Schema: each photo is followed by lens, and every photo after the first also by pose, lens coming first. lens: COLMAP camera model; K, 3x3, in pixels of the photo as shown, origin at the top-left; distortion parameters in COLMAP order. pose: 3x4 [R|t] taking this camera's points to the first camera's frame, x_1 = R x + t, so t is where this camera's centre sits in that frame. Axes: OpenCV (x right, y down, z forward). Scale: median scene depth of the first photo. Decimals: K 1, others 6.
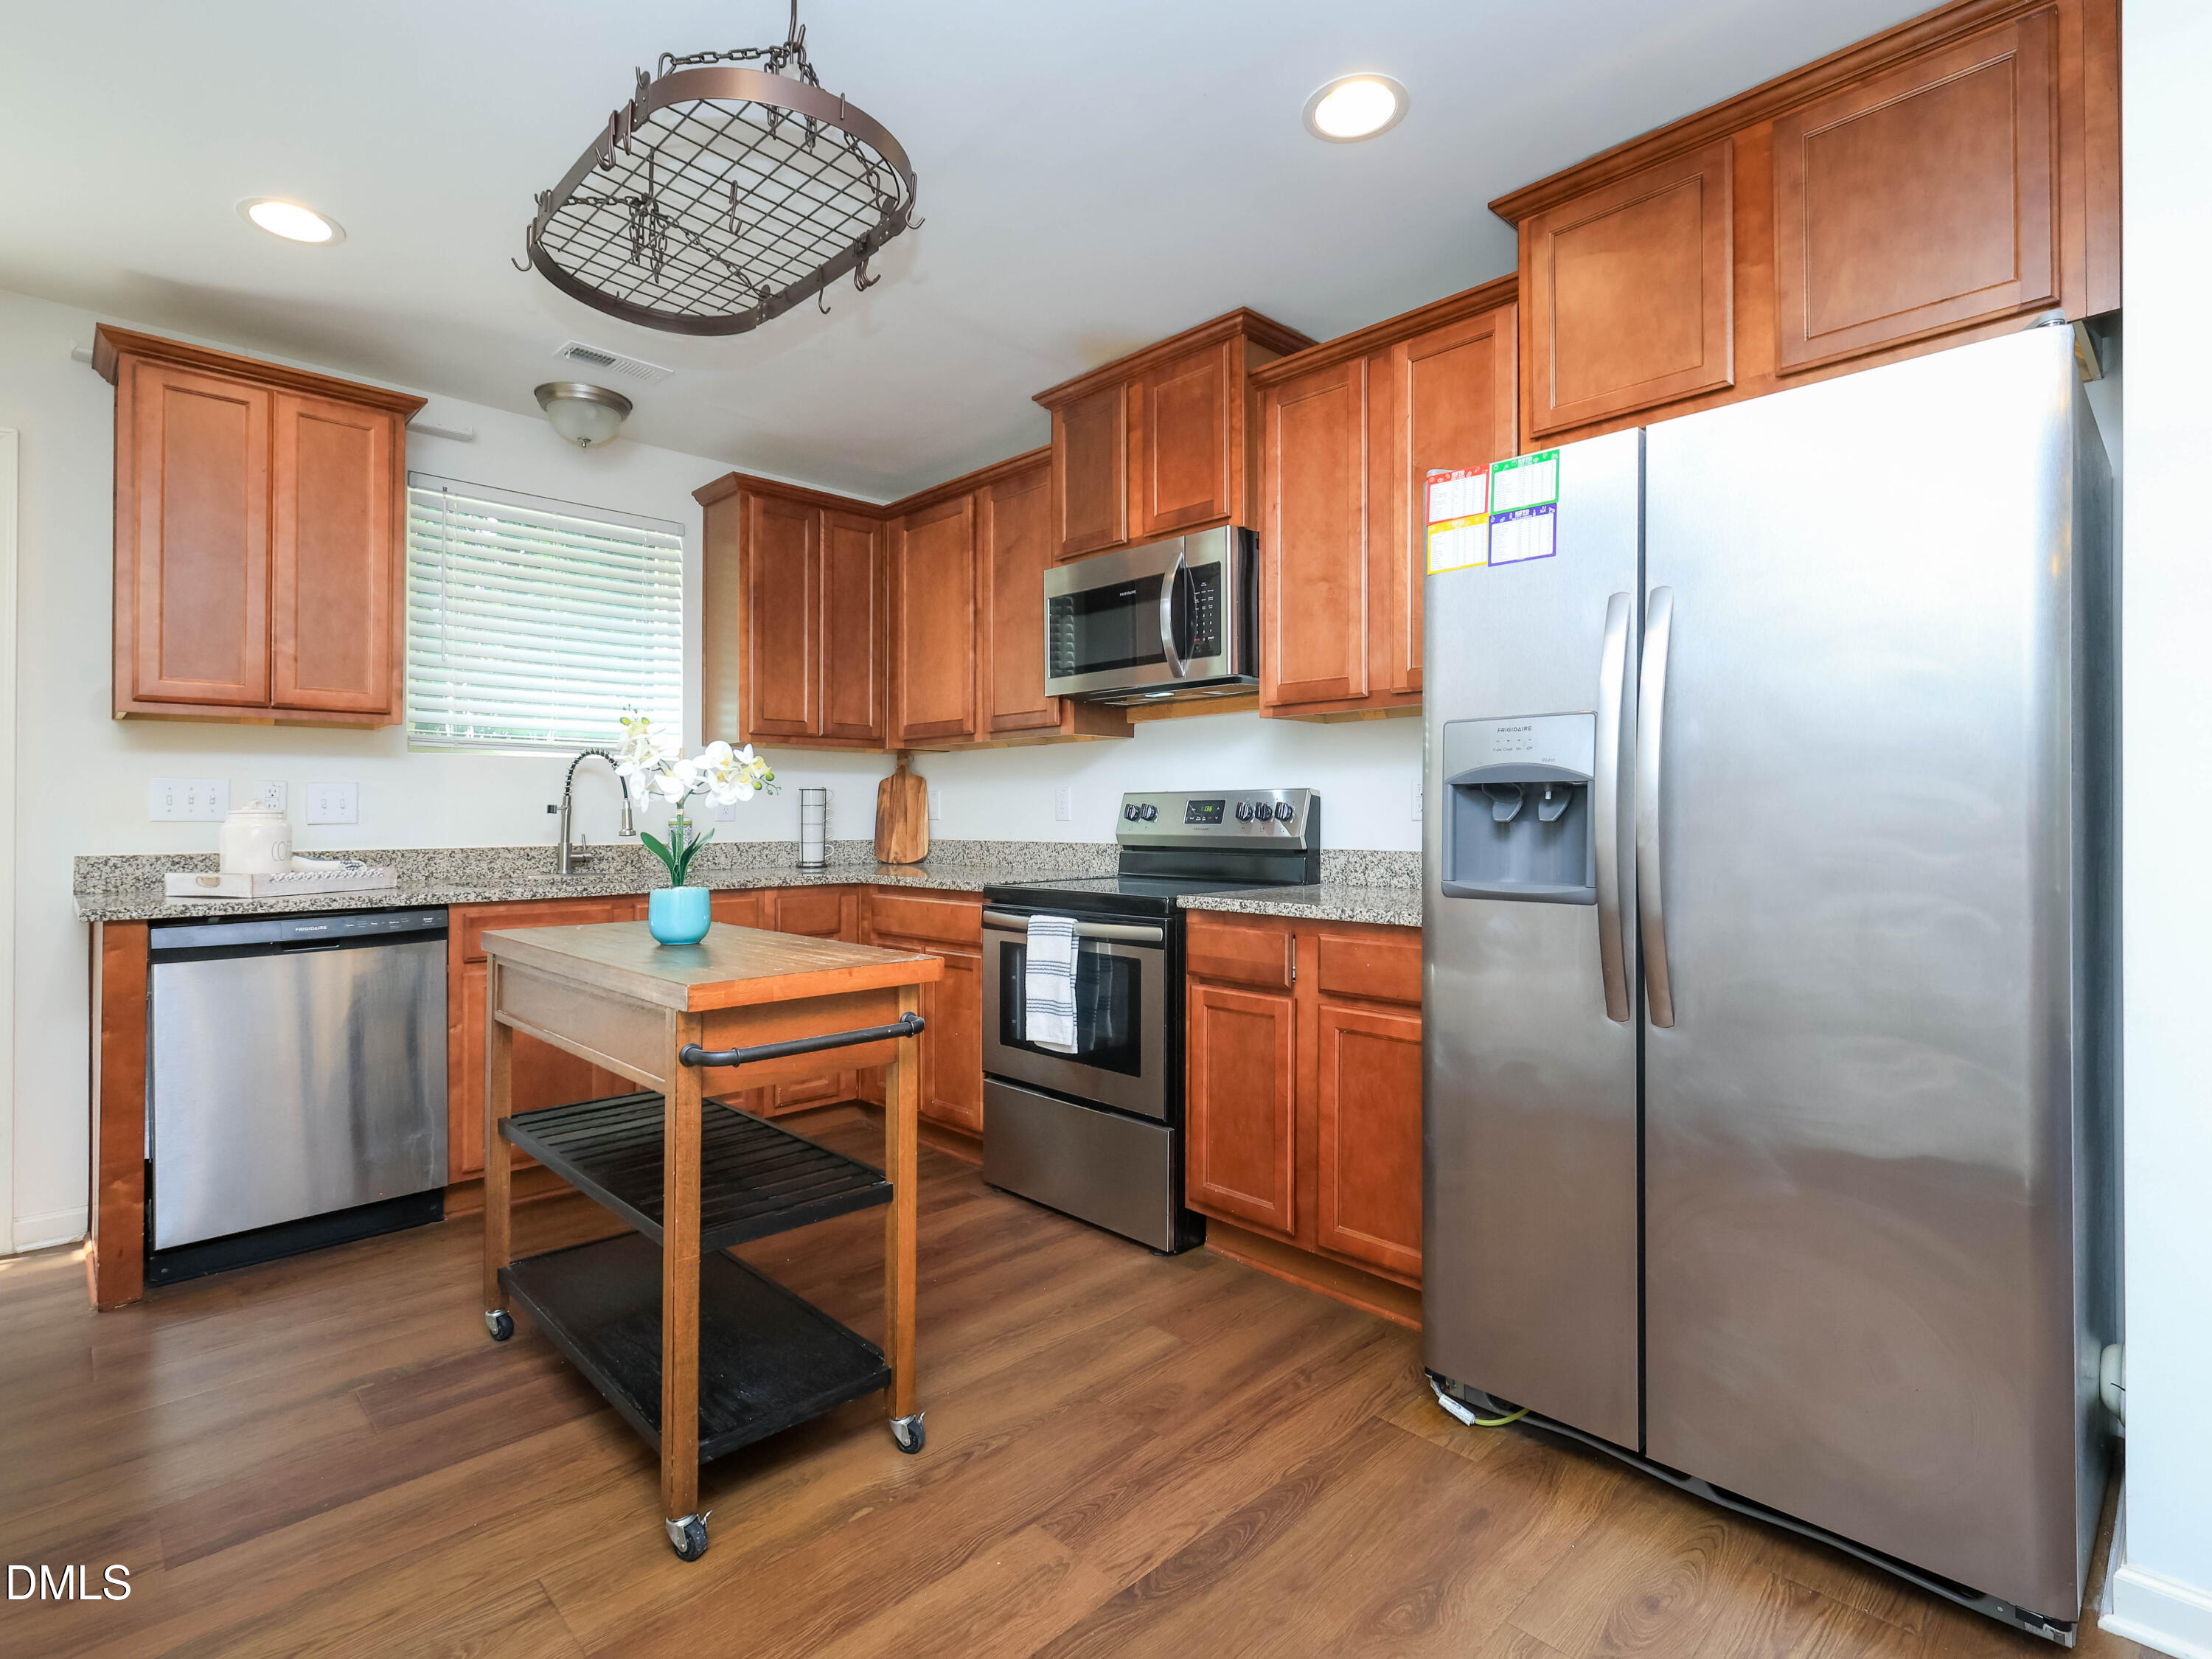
lens RADIAL K [[1095.0, 0, 1090.0], [0, 1095.0, 801.4], [0, 0, 1]] dist [0.000448, 0.000311]
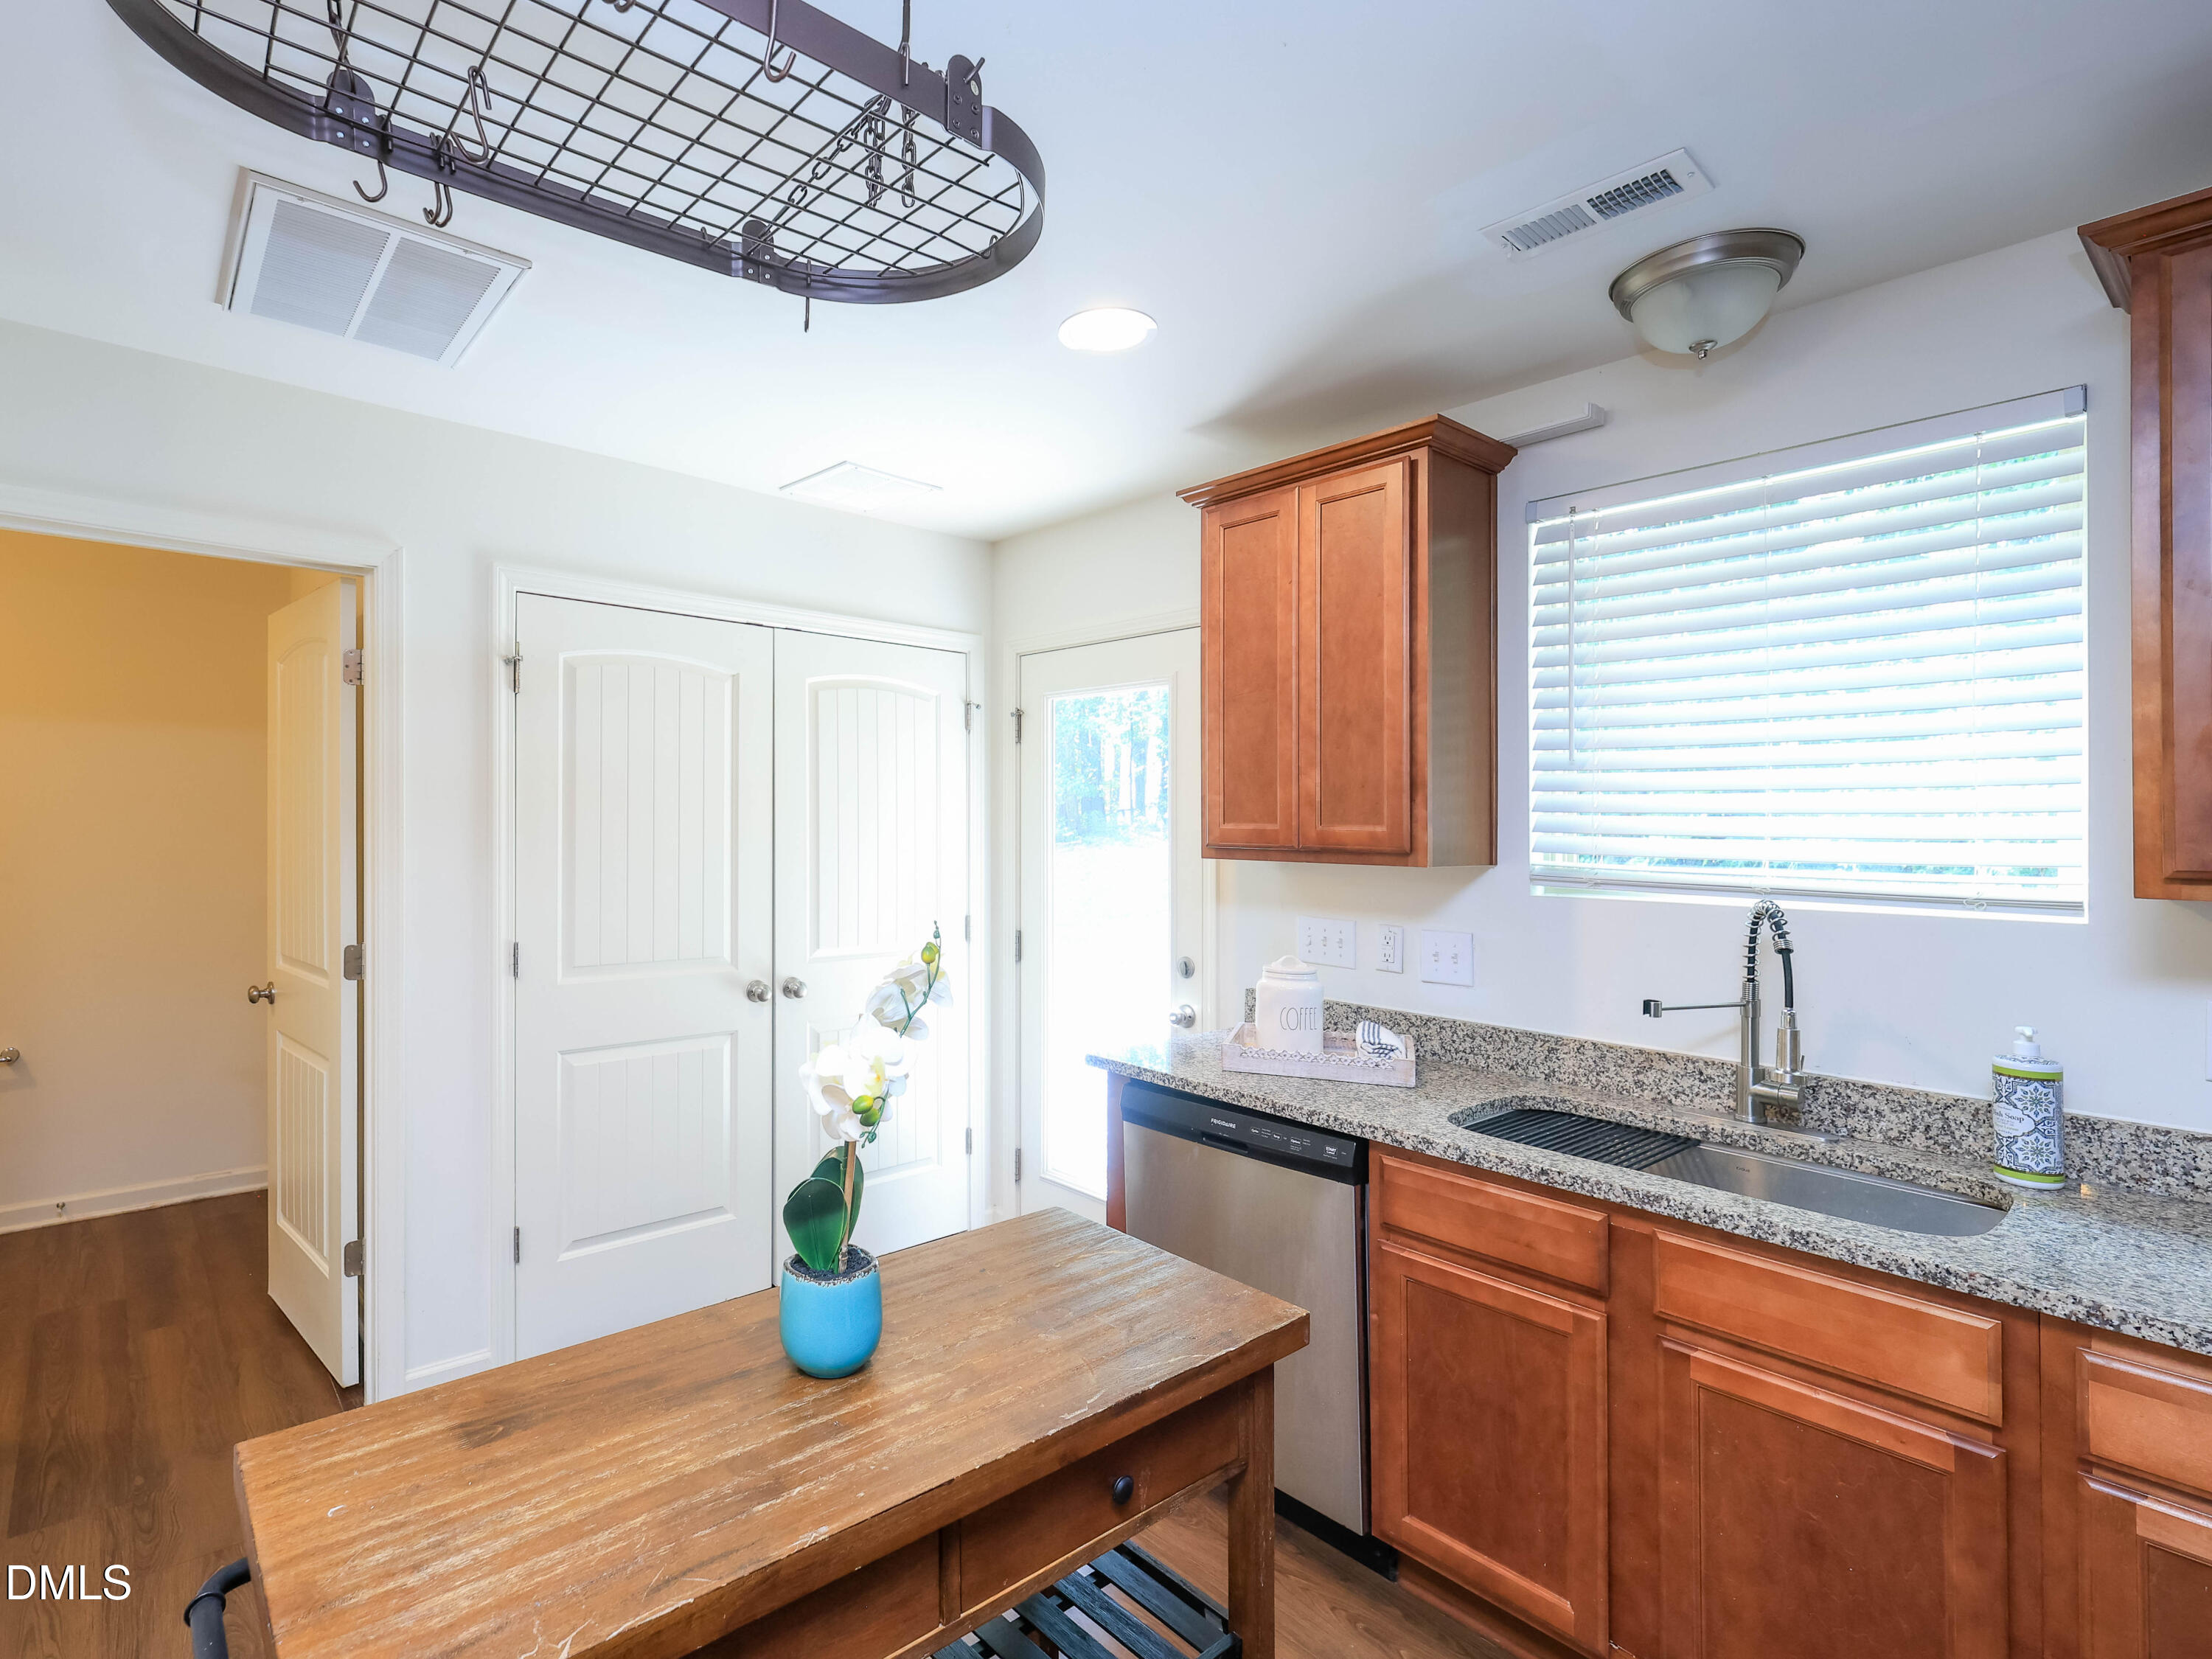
lens RADIAL K [[1075.3, 0, 958.6], [0, 1075.3, 796.7], [0, 0, 1]] dist [0.002102, -0.000852]
pose [[-0.088723, -0.023218, -0.995786, 0.131323], [0.005517, 0.999701, -0.023801, -0.108523], [0.996041, -0.007606, -0.088569, 0.793359]]
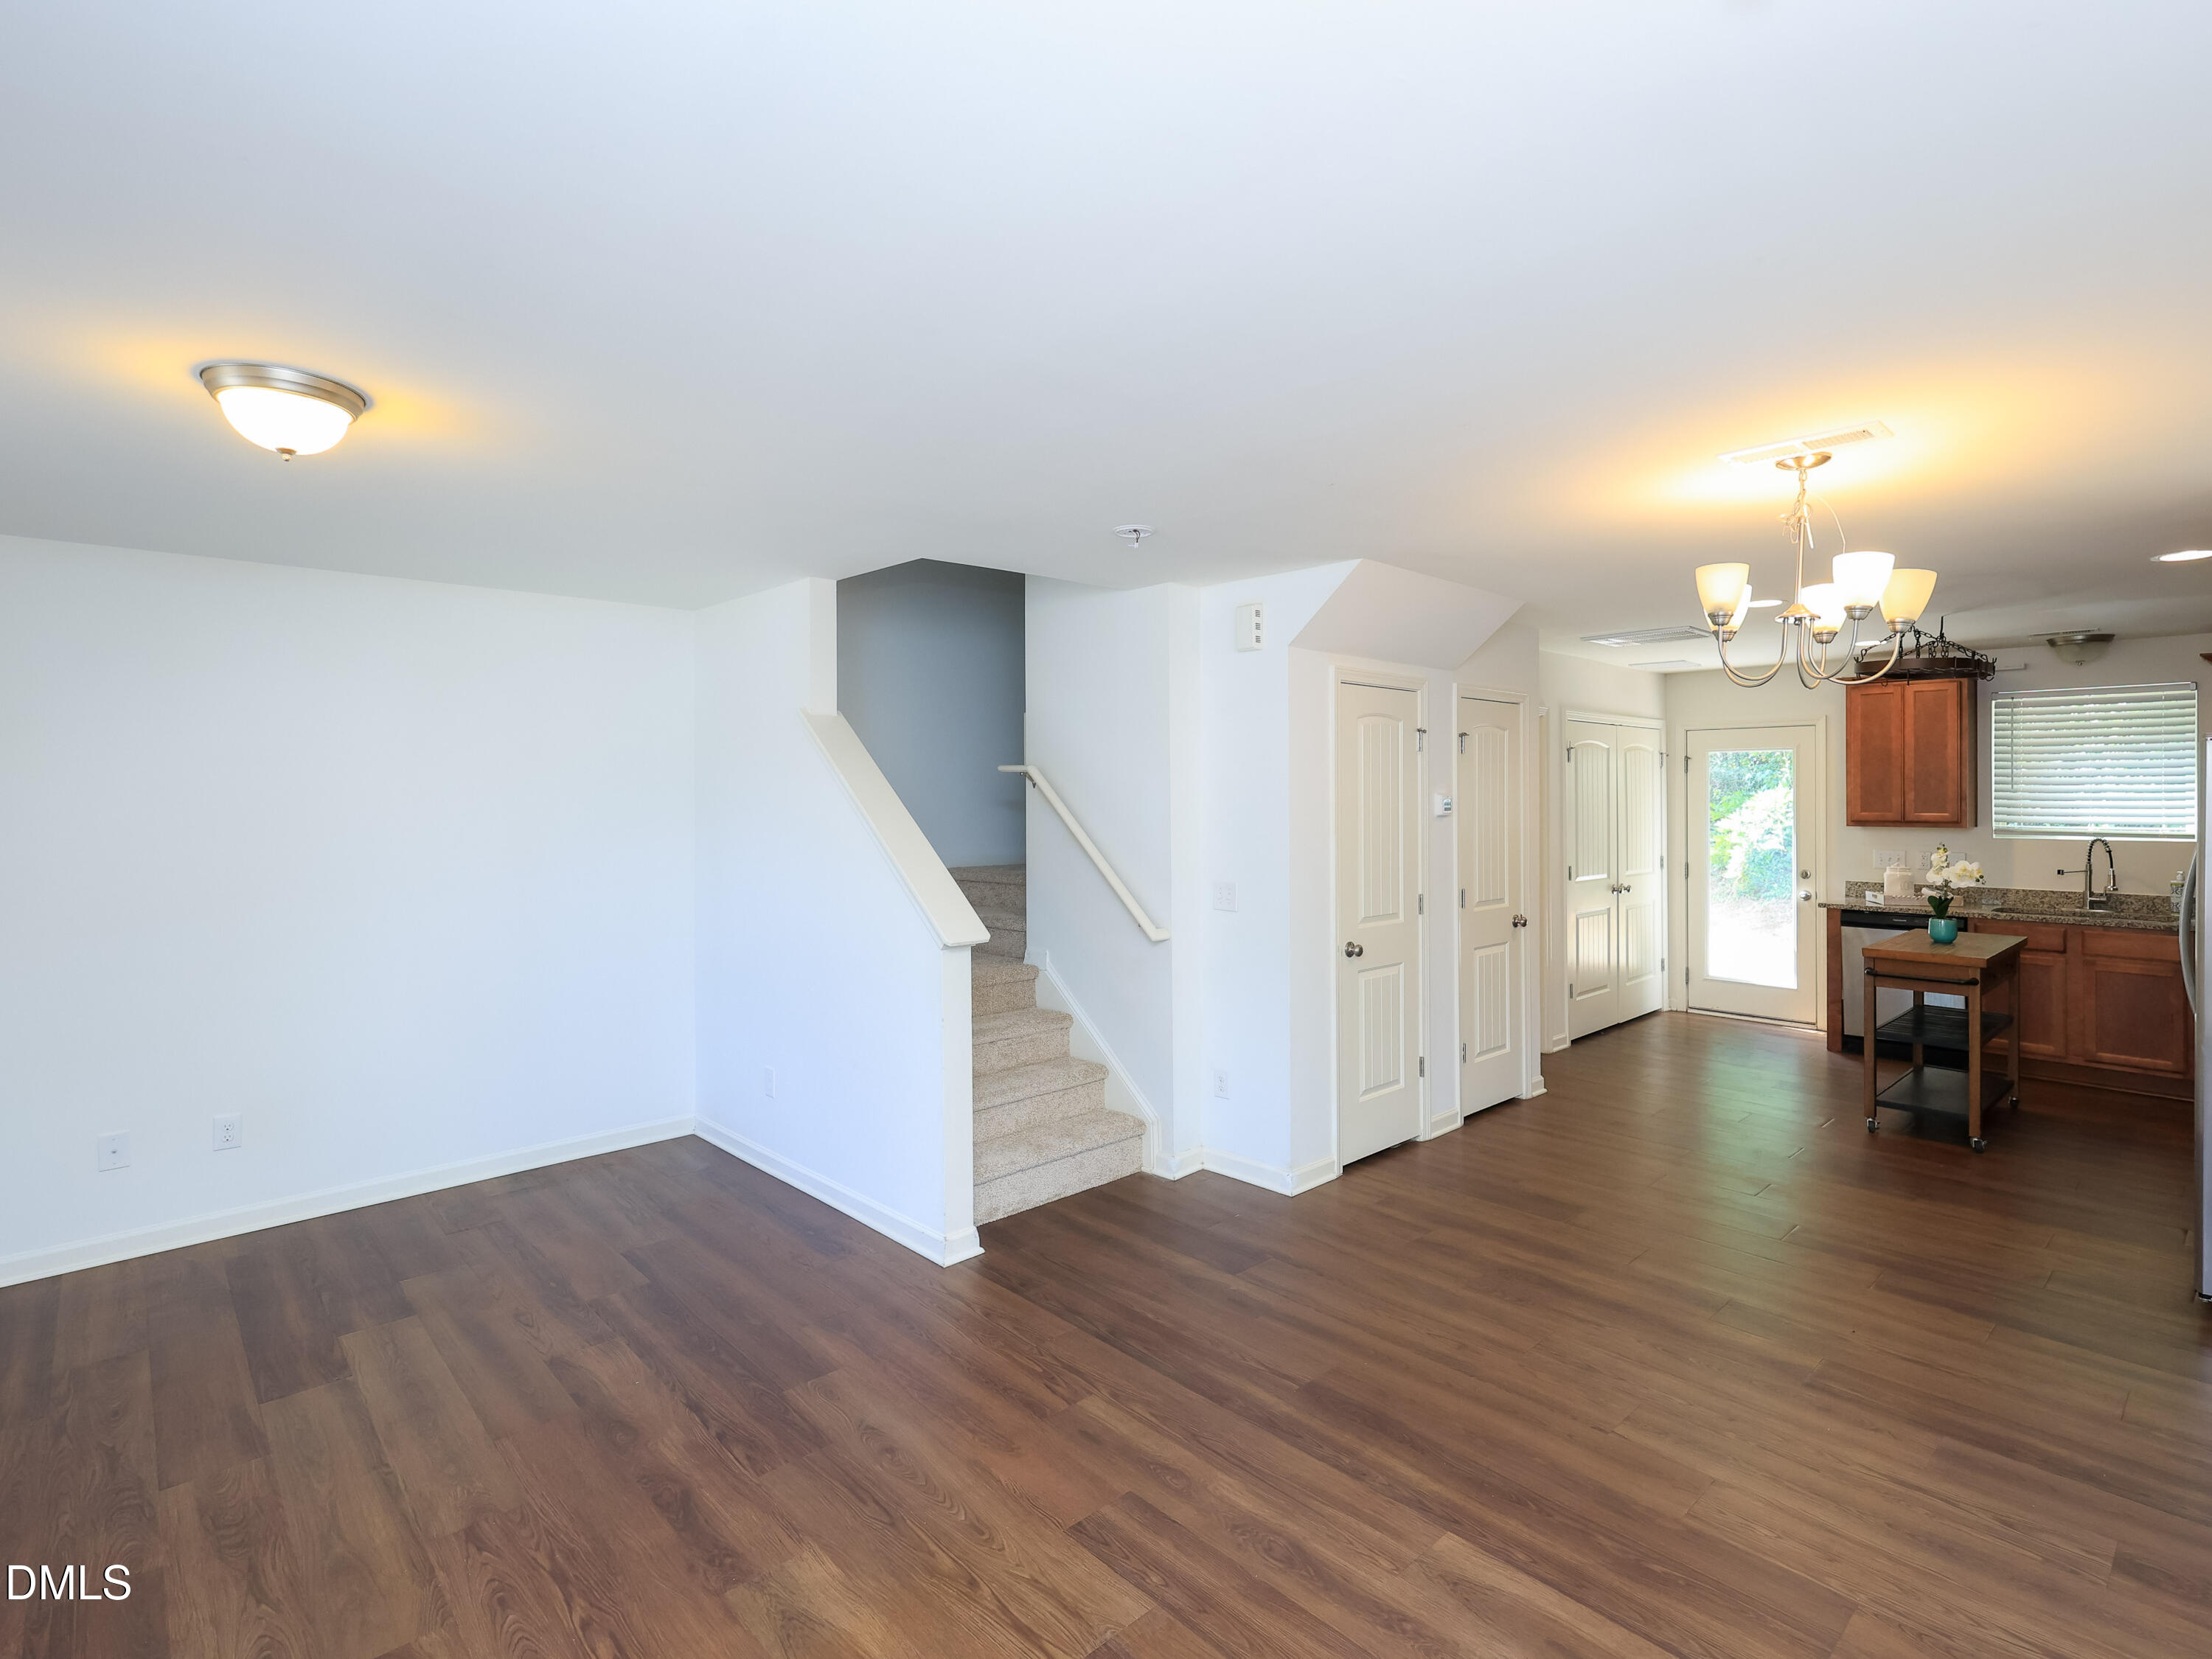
lens RADIAL K [[1078.2, 0, 1103.9], [0, 1078.2, 808.0], [0, 0, 1]] dist [-0.000736, 0.000457]
pose [[-0.013921, 0.011591, -0.999836, 1.492971], [0.018986, 0.999756, 0.011326, -0.171022], [0.999723, -0.018825, -0.014137, -0.620550]]
